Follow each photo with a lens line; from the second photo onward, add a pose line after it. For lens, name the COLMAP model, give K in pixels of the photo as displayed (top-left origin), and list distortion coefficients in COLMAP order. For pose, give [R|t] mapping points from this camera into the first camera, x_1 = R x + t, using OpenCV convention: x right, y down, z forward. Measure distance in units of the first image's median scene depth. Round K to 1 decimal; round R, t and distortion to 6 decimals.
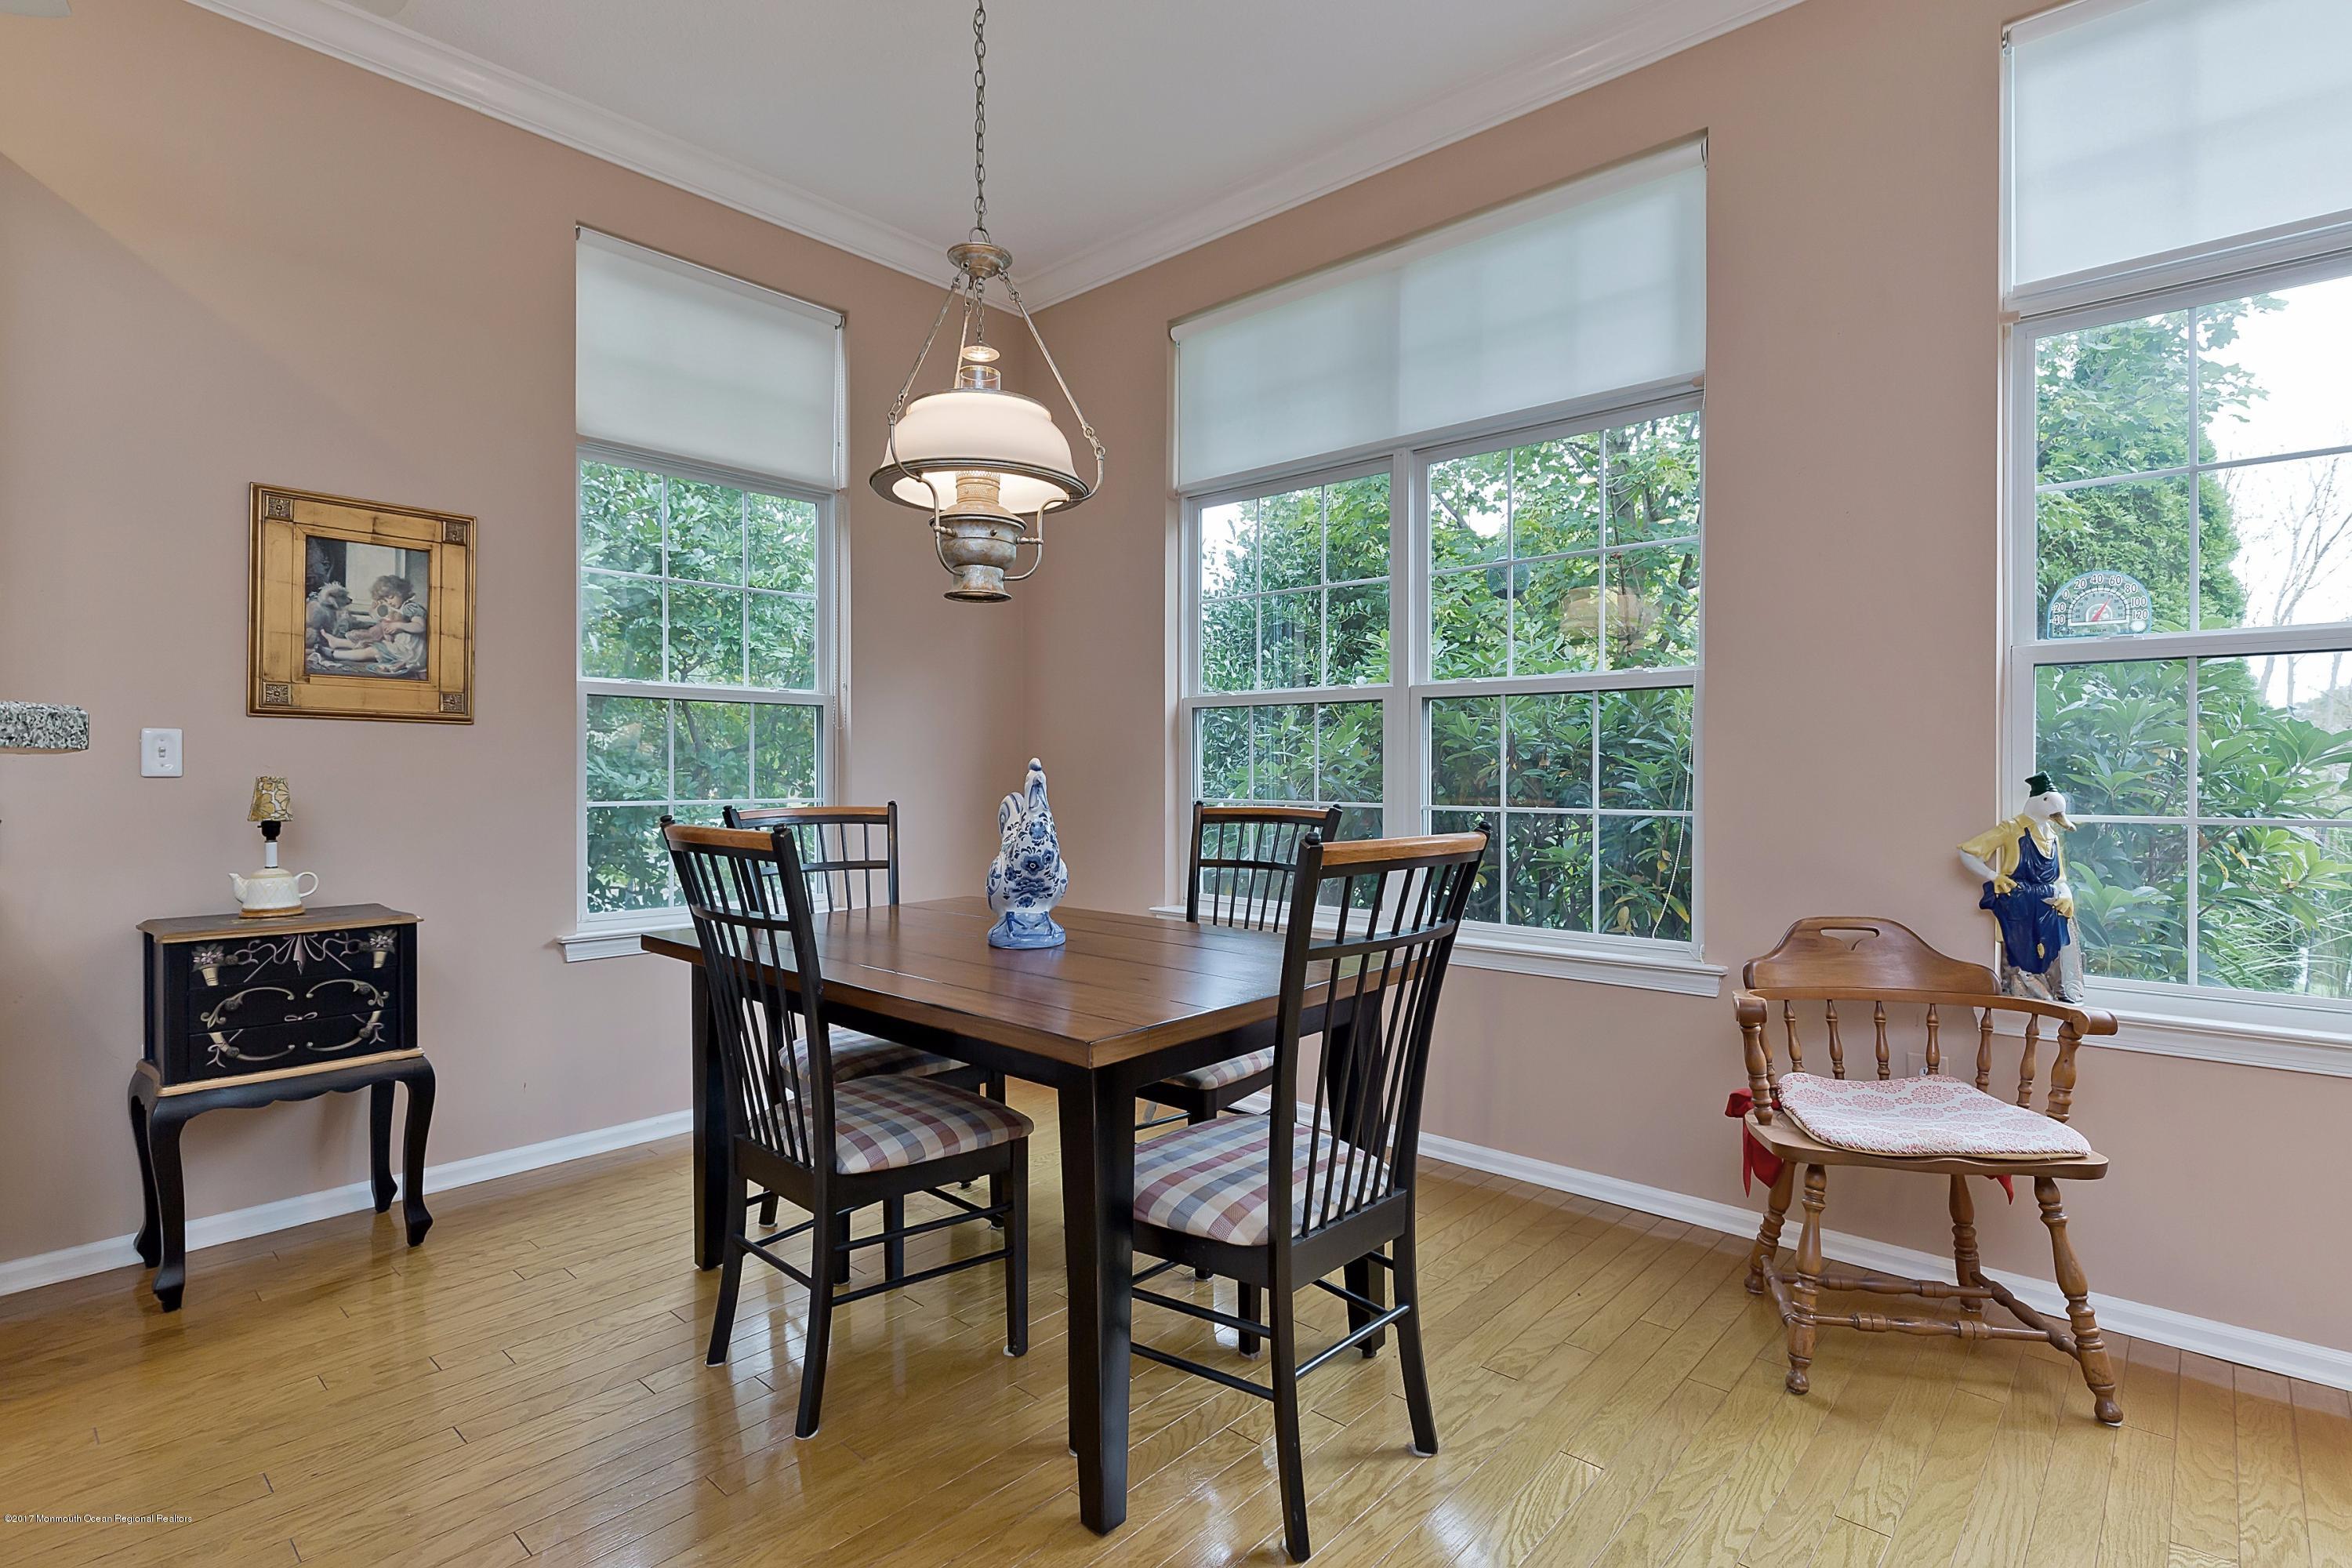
lens RADIAL K [[1141.7, 0, 1178.9], [0, 1141.7, 768.7], [0, 0, 1]] dist [-0.008319, -0.000433]
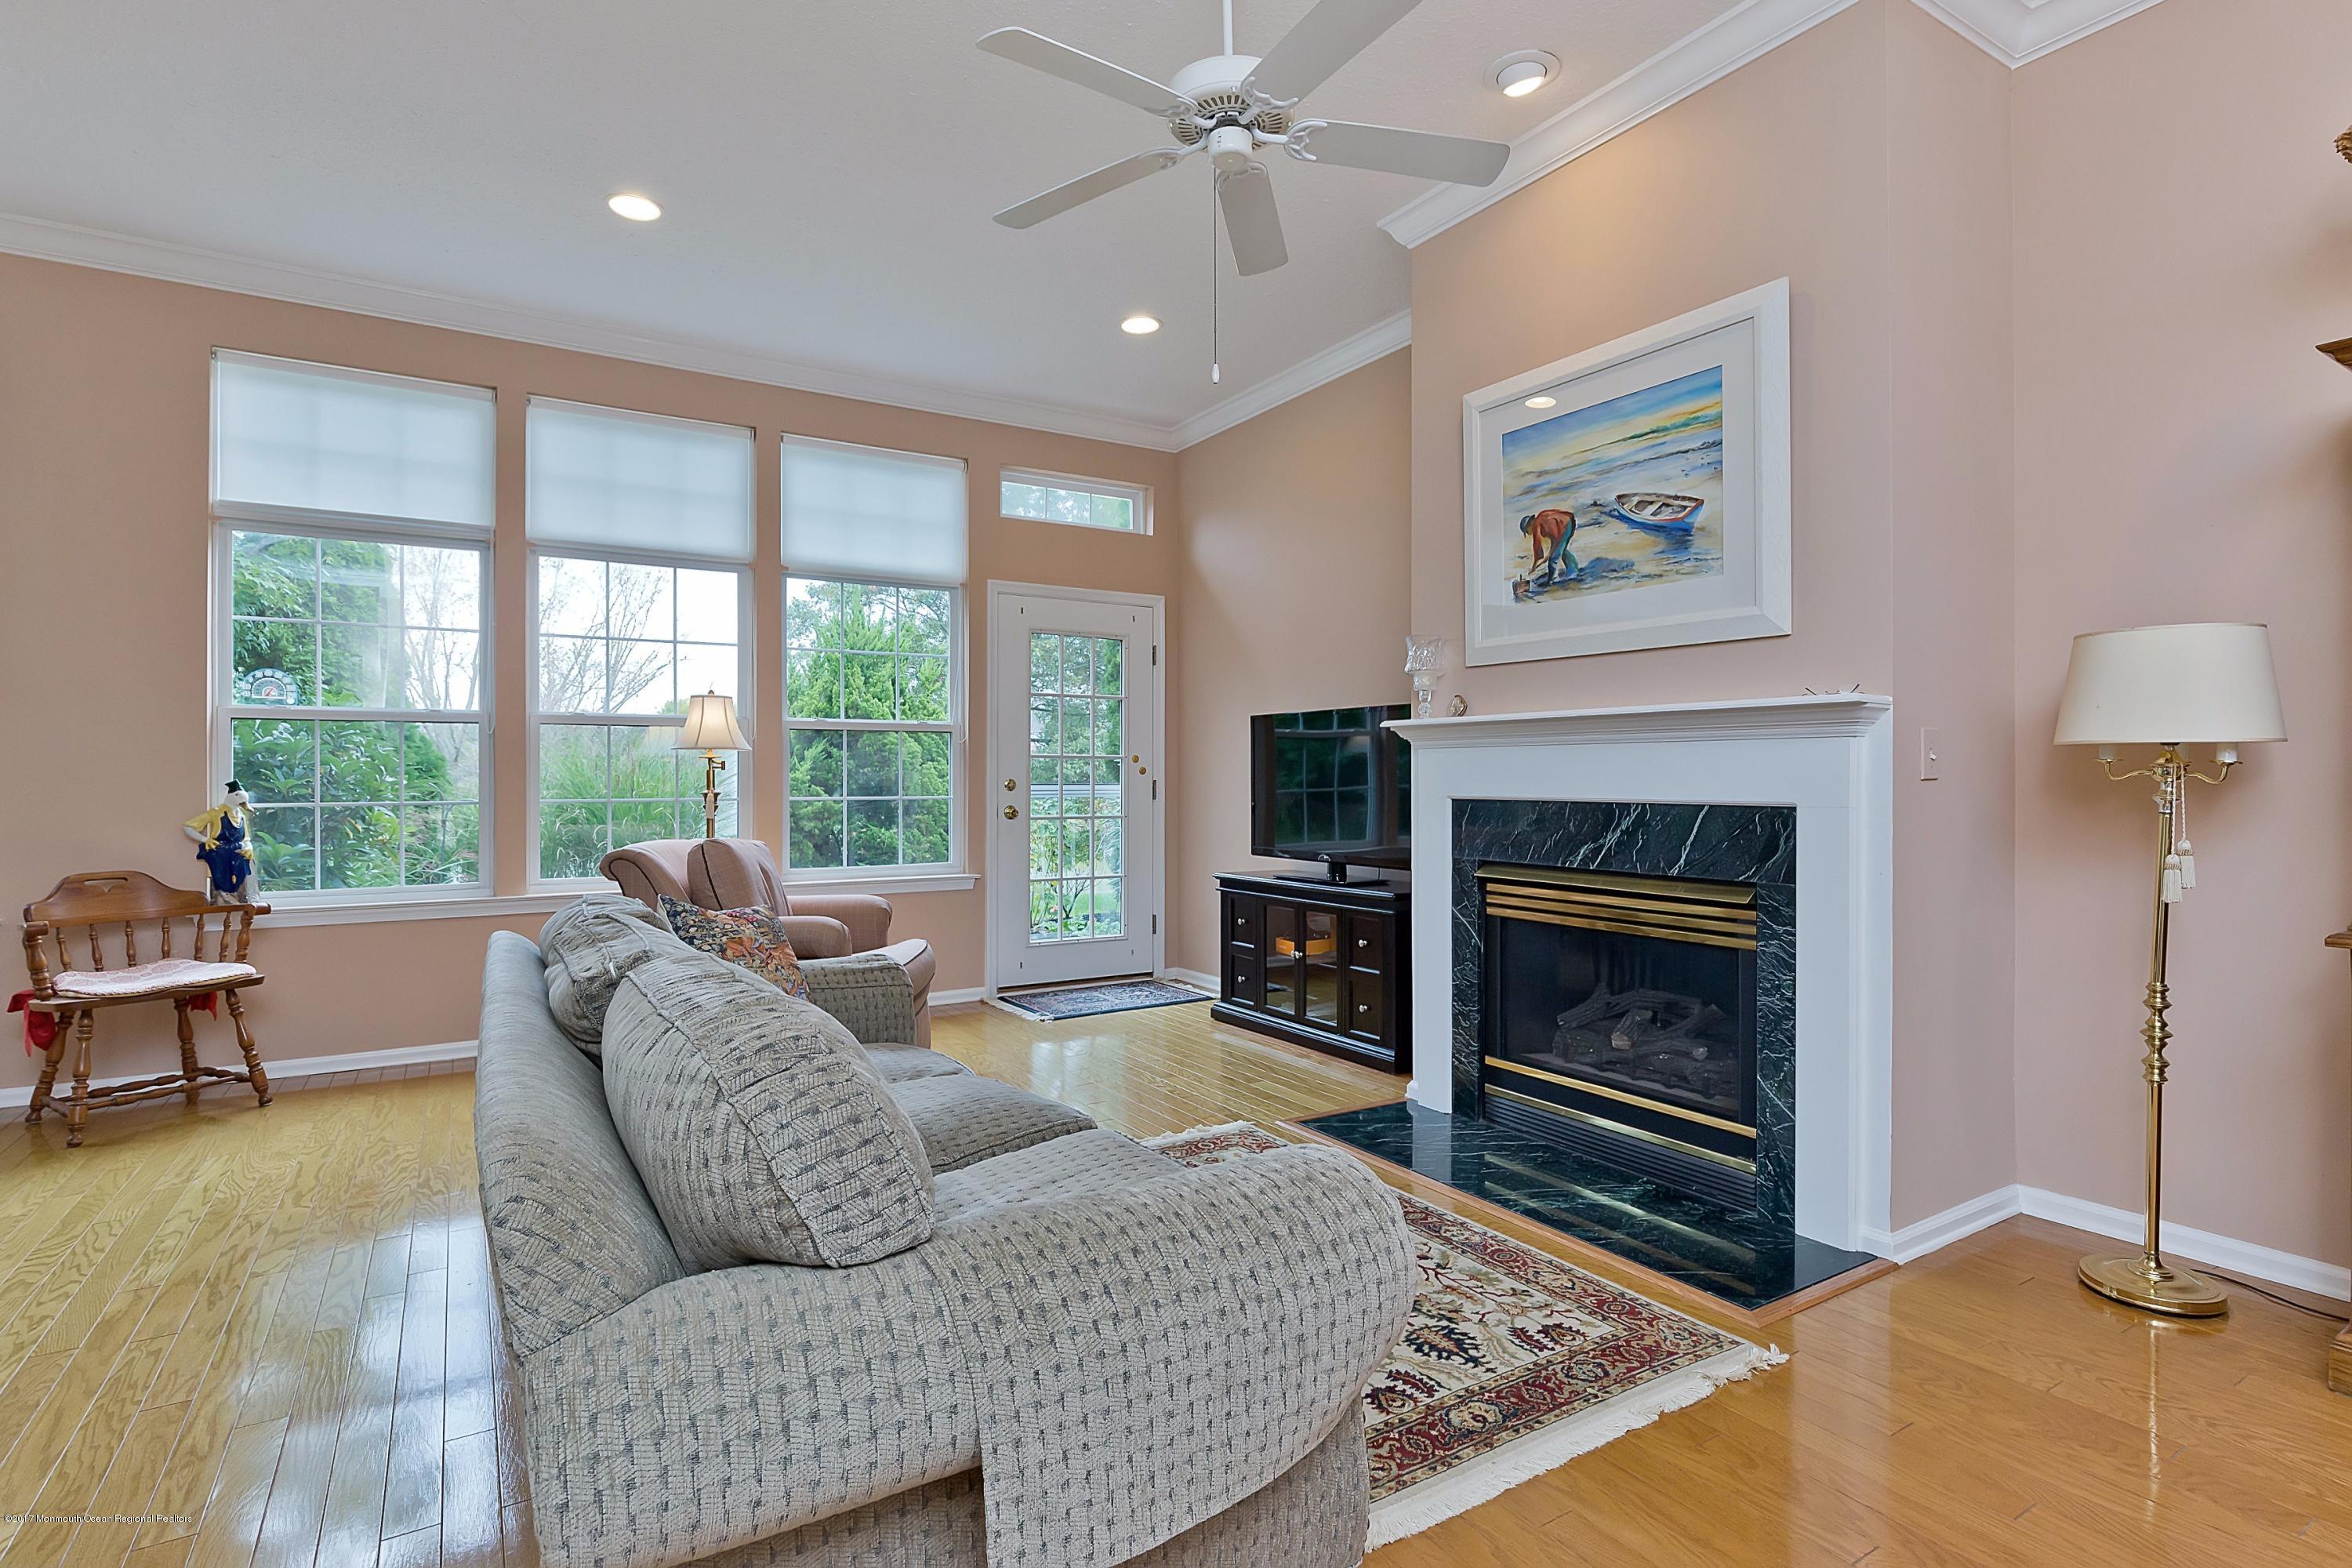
lens RADIAL K [[1141.7, 0, 1190.3], [0, 1141.7, 781.0], [0, 0, 1]] dist [-0.008319, -0.000433]
pose [[0.266094, -0.002598, 0.963943, -0.492012], [0.003289, 0.999993, 0.001787, 0.006642], [-0.963941, 0.002695, 0.266101, -0.812122]]
